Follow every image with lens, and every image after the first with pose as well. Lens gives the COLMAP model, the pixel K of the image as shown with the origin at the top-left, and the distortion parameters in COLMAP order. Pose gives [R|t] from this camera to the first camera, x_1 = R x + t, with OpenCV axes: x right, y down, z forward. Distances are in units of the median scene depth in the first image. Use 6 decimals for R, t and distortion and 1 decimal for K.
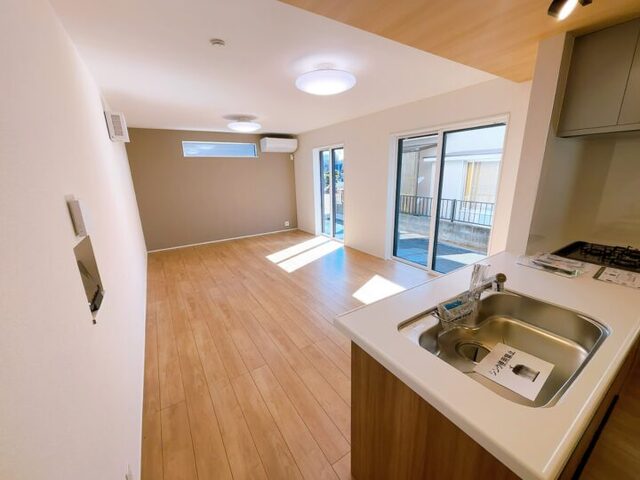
lens RADIAL K [[259.4, 0, 320.0], [0, 259.4, 240.0], [0, 0, 1]] dist [0.003012, -0.000015]
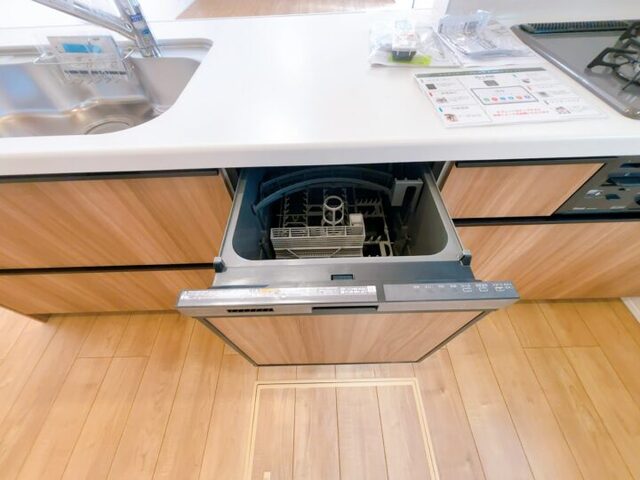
lens RADIAL K [[259.4, 0, 320.0], [0, 259.4, 240.0], [0, 0, 1]] dist [0.003012, -0.000015]
pose [[0.851066, 0.425923, -0.307044, 0.364766], [-0.134944, 0.742570, 0.656033, 0.029720], [0.507421, -0.516894, 0.689452, 0.168933]]
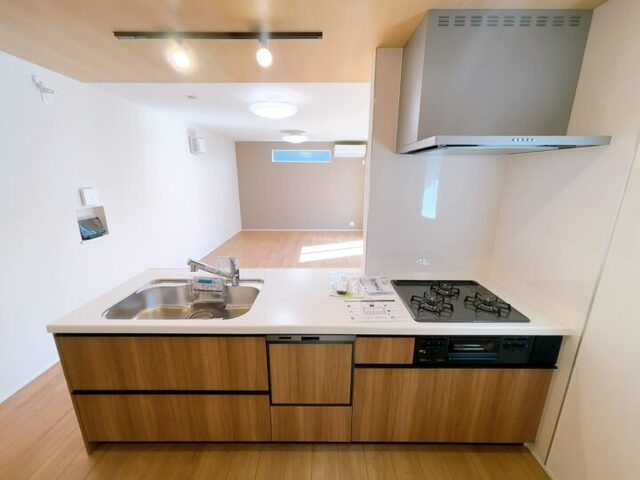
lens RADIAL K [[259.4, 0, 320.0], [0, 259.4, 240.0], [0, 0, 1]] dist [0.003012, -0.000015]
pose [[0.840505, 0.167682, -0.515203, 0.457454], [-0.167543, 0.984736, 0.047169, -0.036719], [0.515248, 0.046673, 0.855769, 0.027727]]
